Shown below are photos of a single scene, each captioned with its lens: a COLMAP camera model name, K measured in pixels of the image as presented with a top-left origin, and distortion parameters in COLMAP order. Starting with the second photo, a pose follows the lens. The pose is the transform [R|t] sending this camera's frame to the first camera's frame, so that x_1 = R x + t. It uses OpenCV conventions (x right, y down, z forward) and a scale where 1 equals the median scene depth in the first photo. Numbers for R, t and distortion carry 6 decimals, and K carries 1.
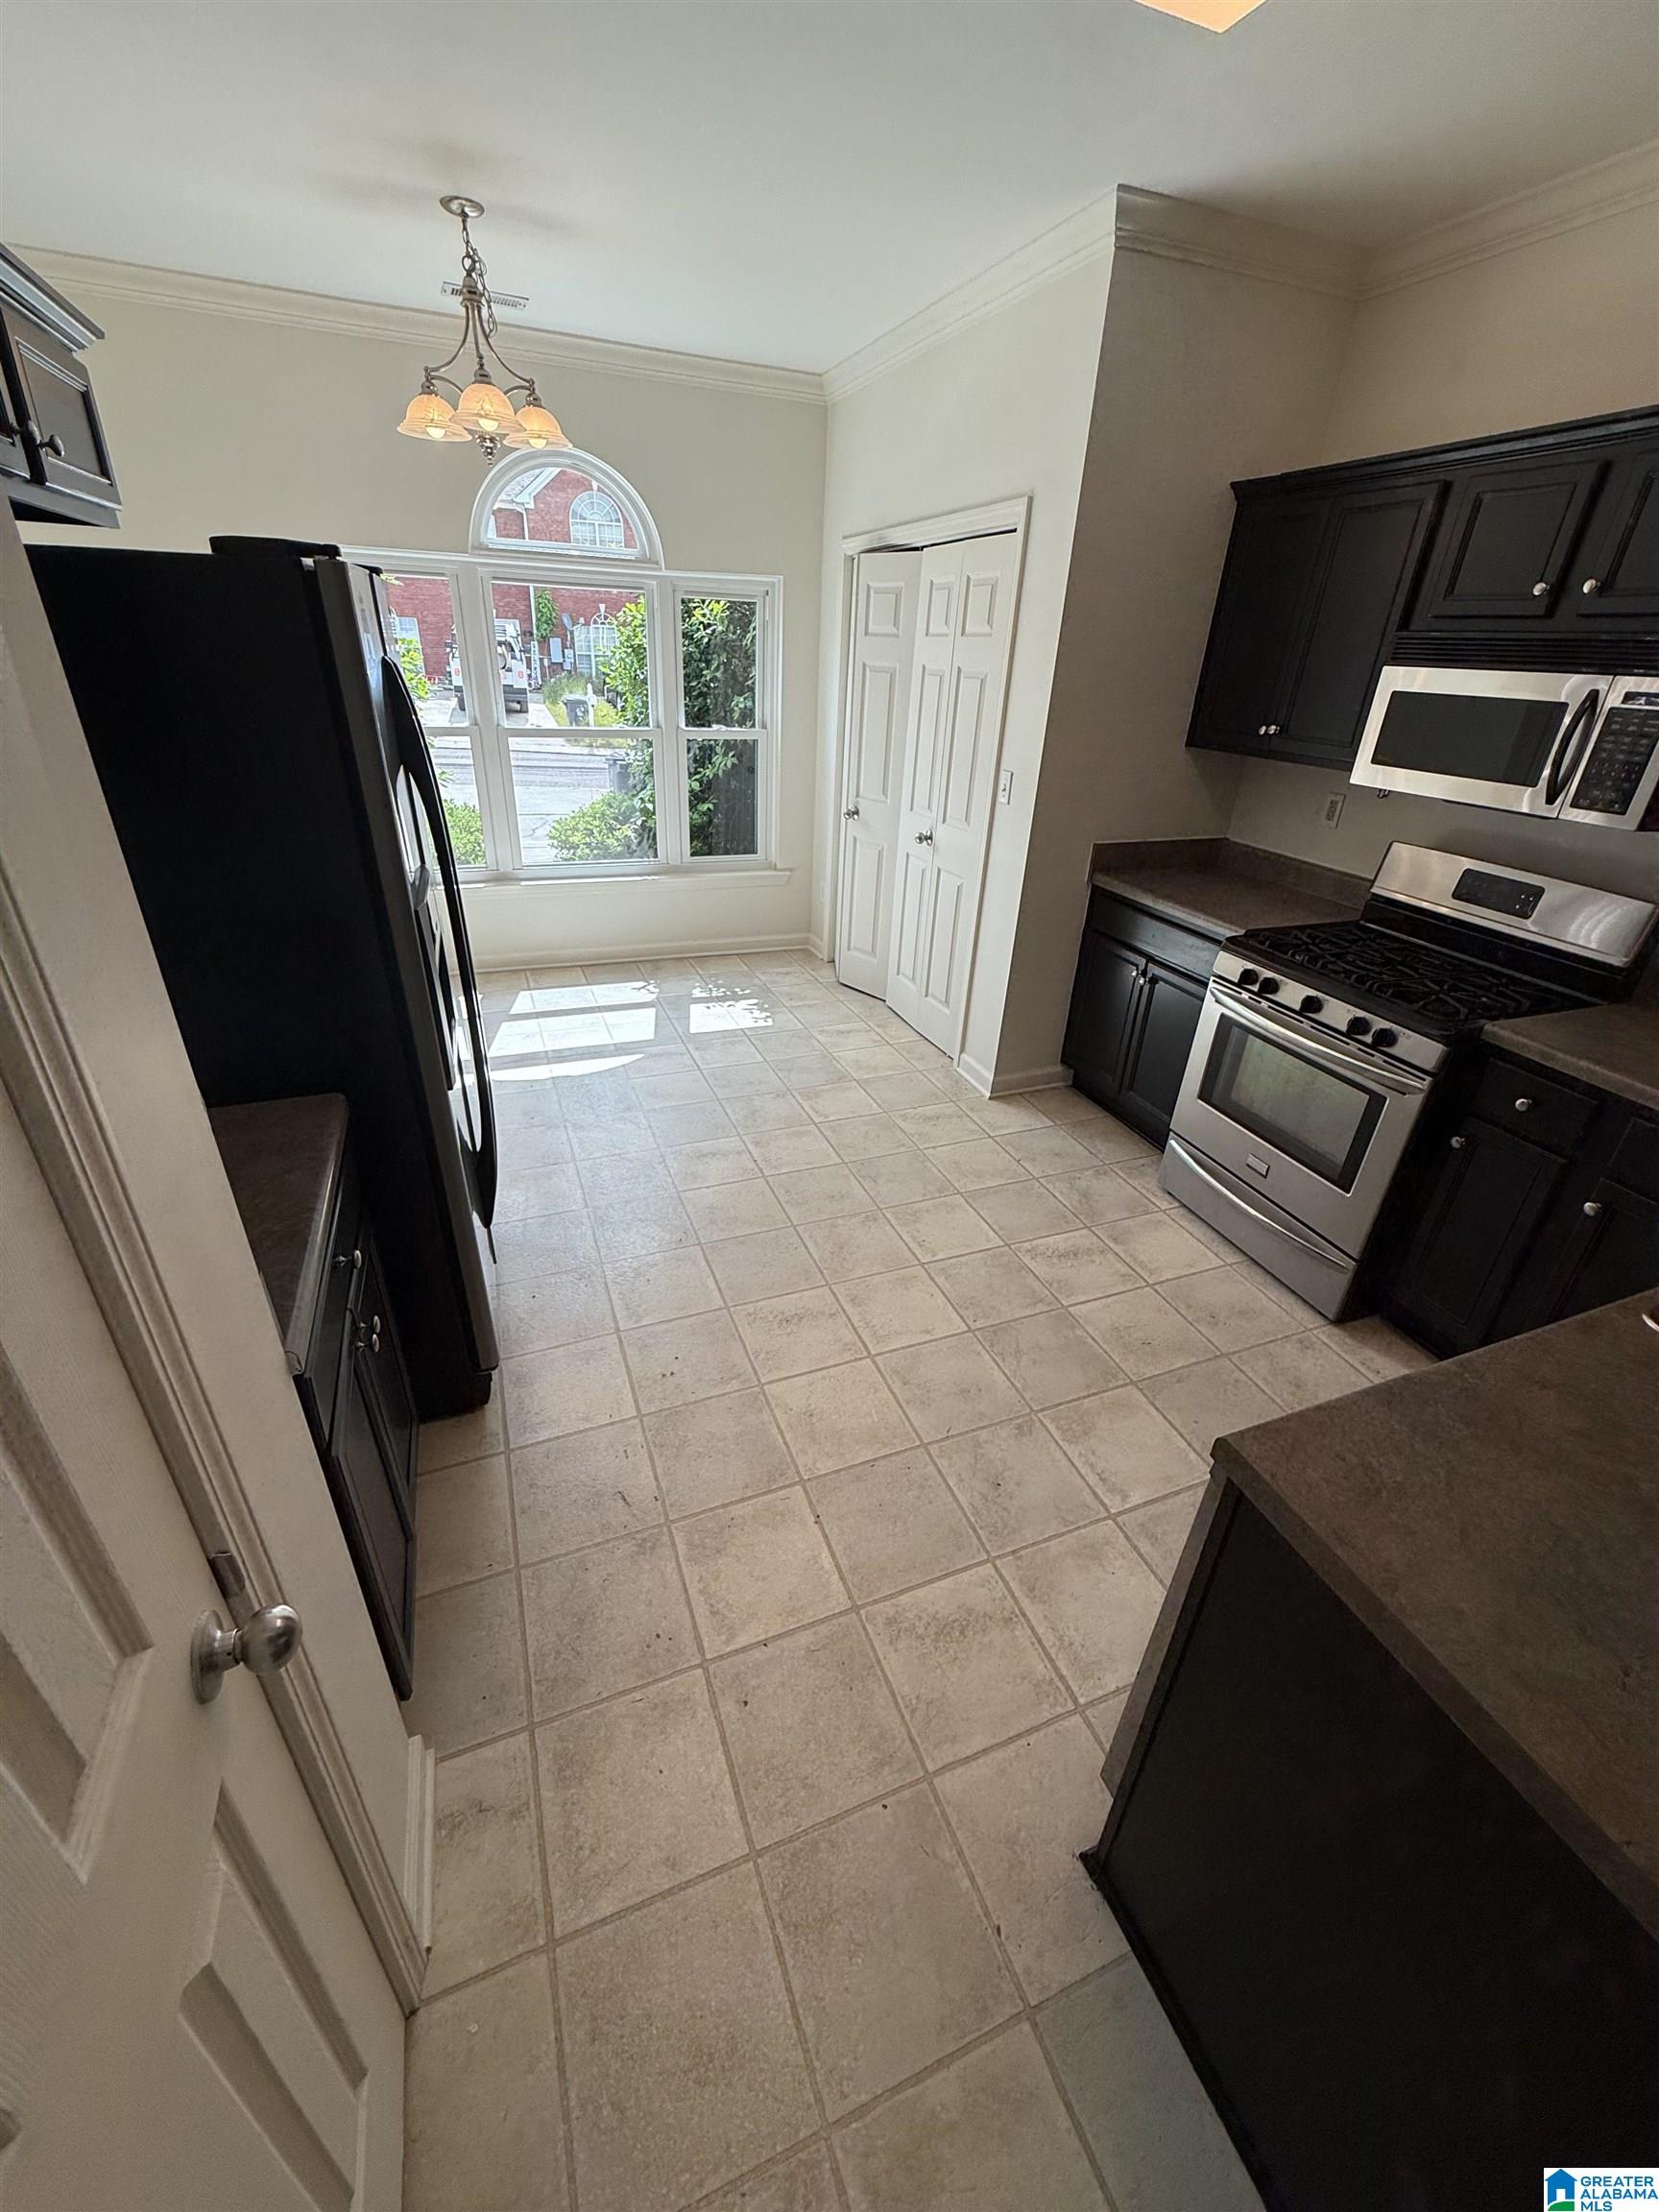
lens RADIAL K [[878.3, 0, 835.0], [0, 878.3, 1094.3], [0, 0, 1]] dist [-0.000999, 0.000271]
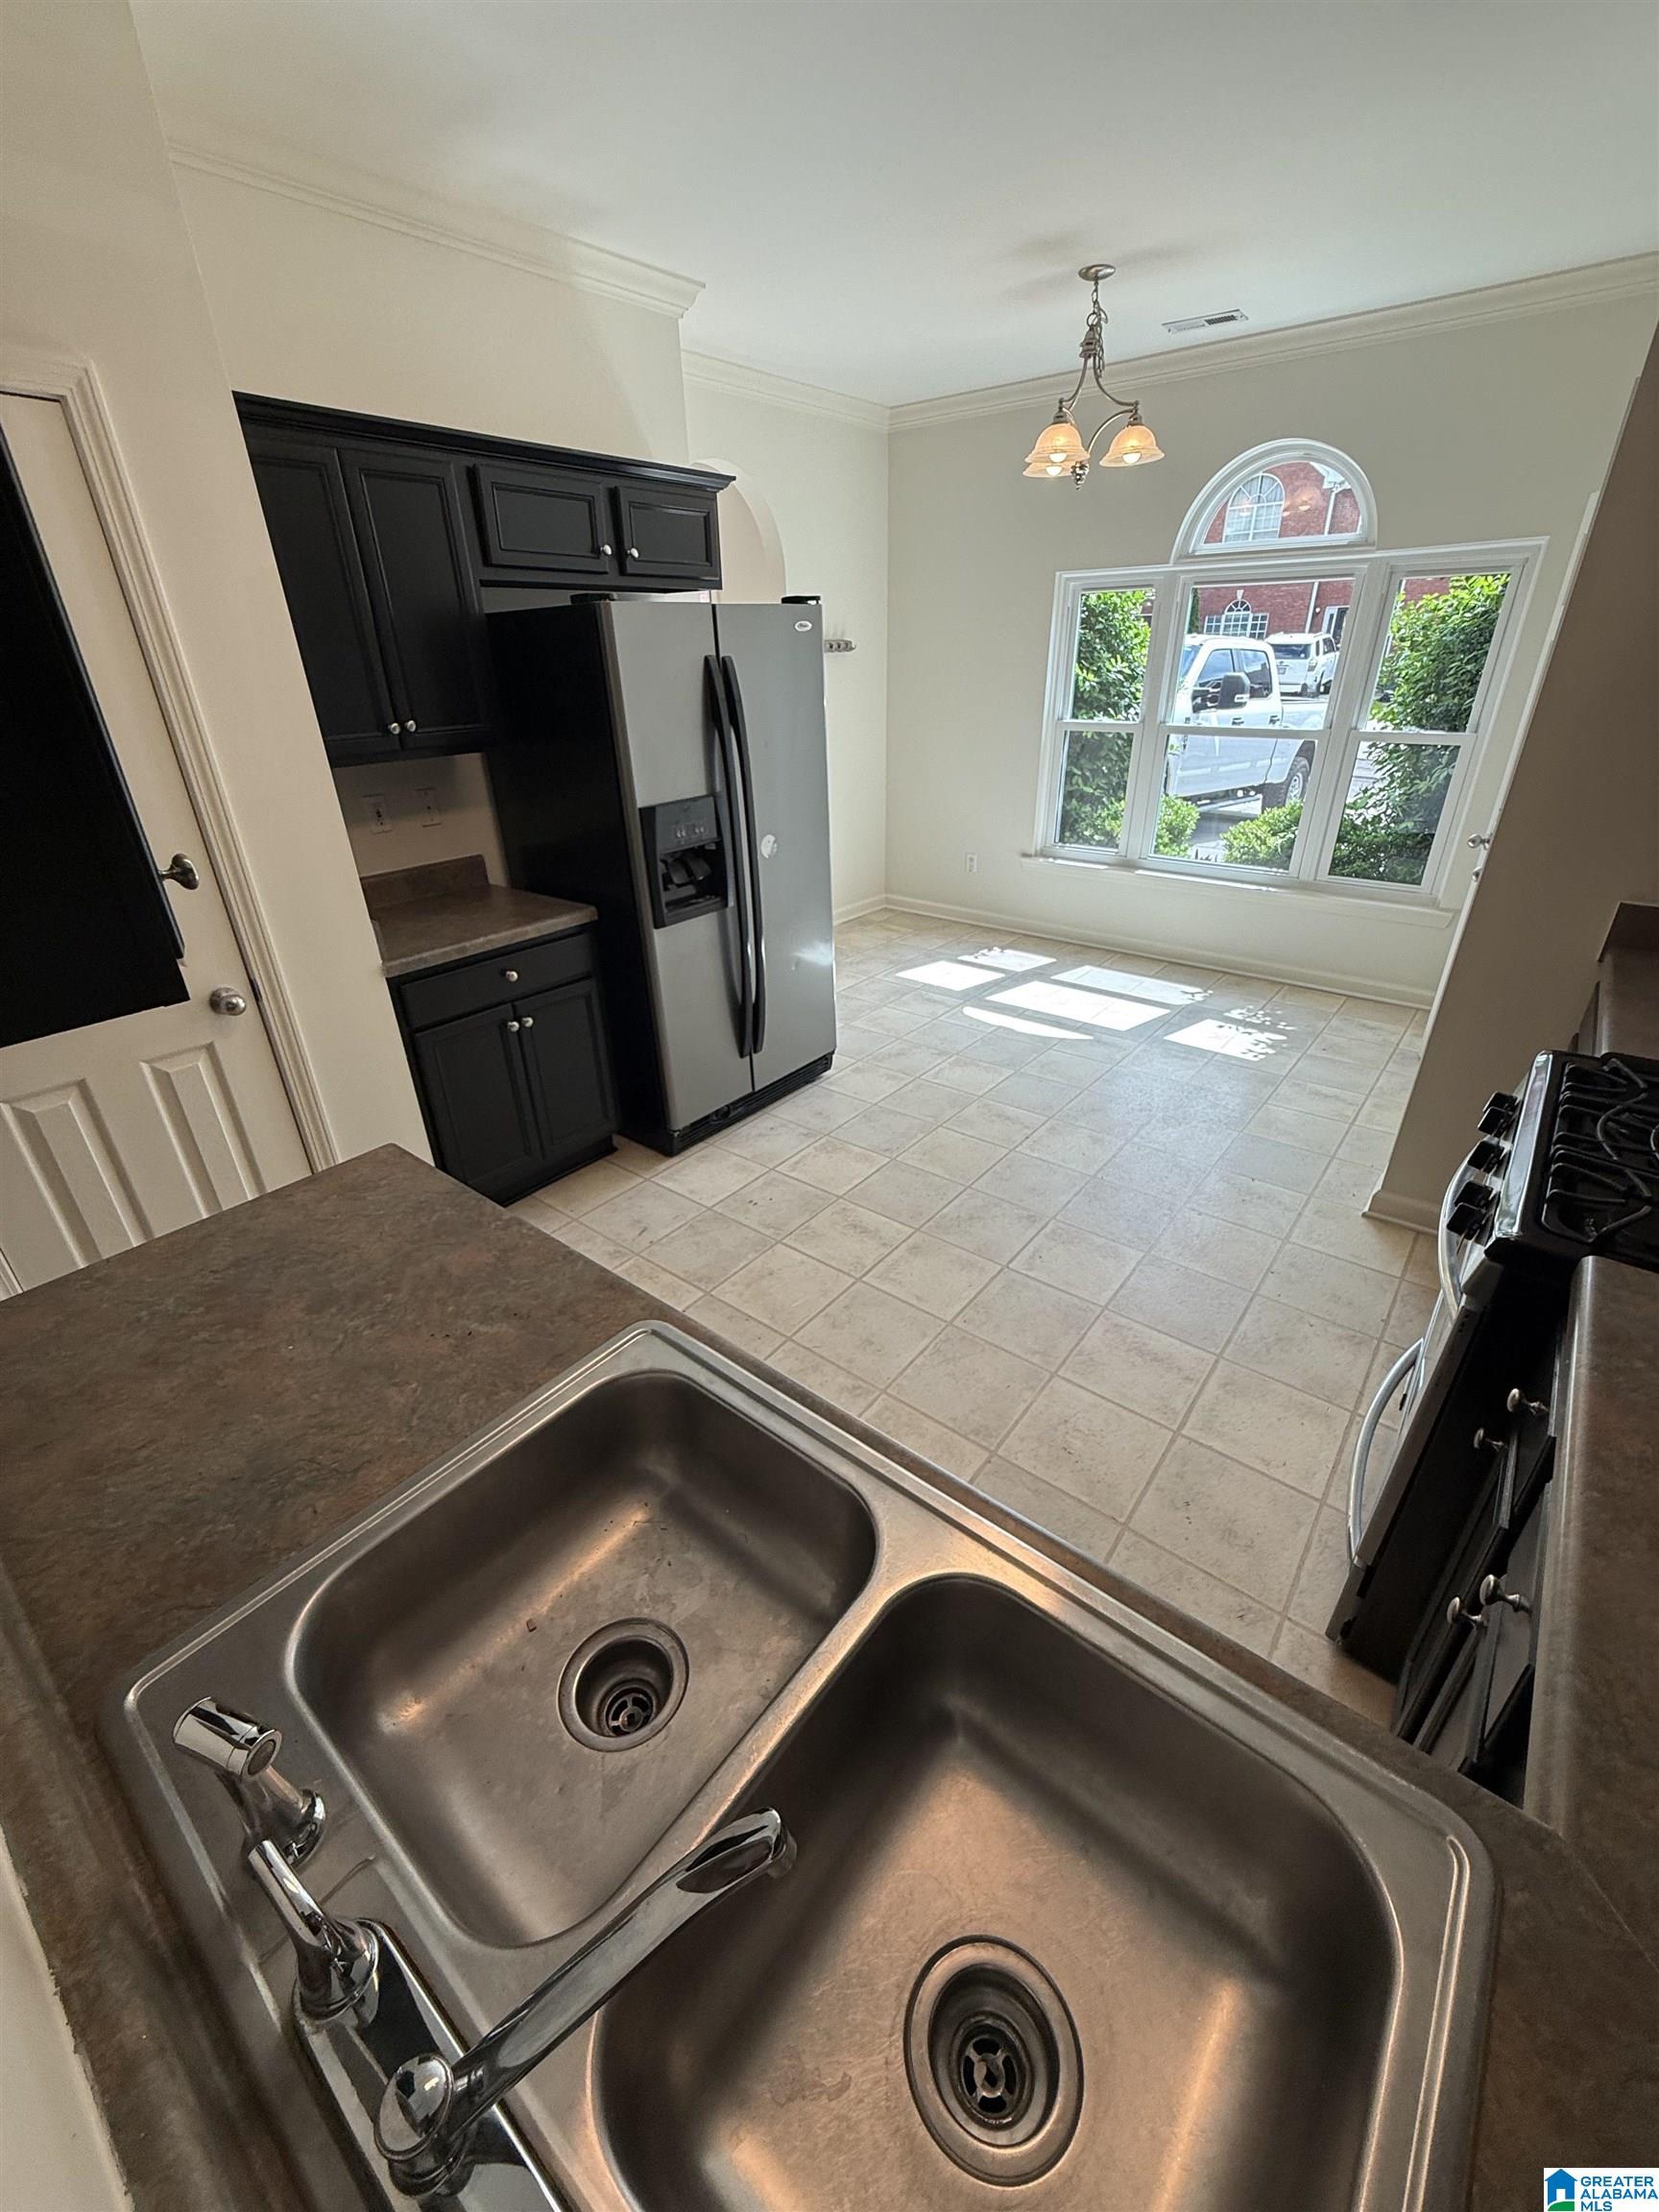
lens RADIAL K [[878.3, 0, 843.0], [0, 878.3, 1111.1], [0, 0, 1]] dist [-0.000999, 0.000271]
pose [[0.500716, 0.358877, -0.787712, 0.434175], [-0.353362, 0.915473, 0.192467, -0.055283], [0.790202, 0.181977, 0.585206, 0.149807]]
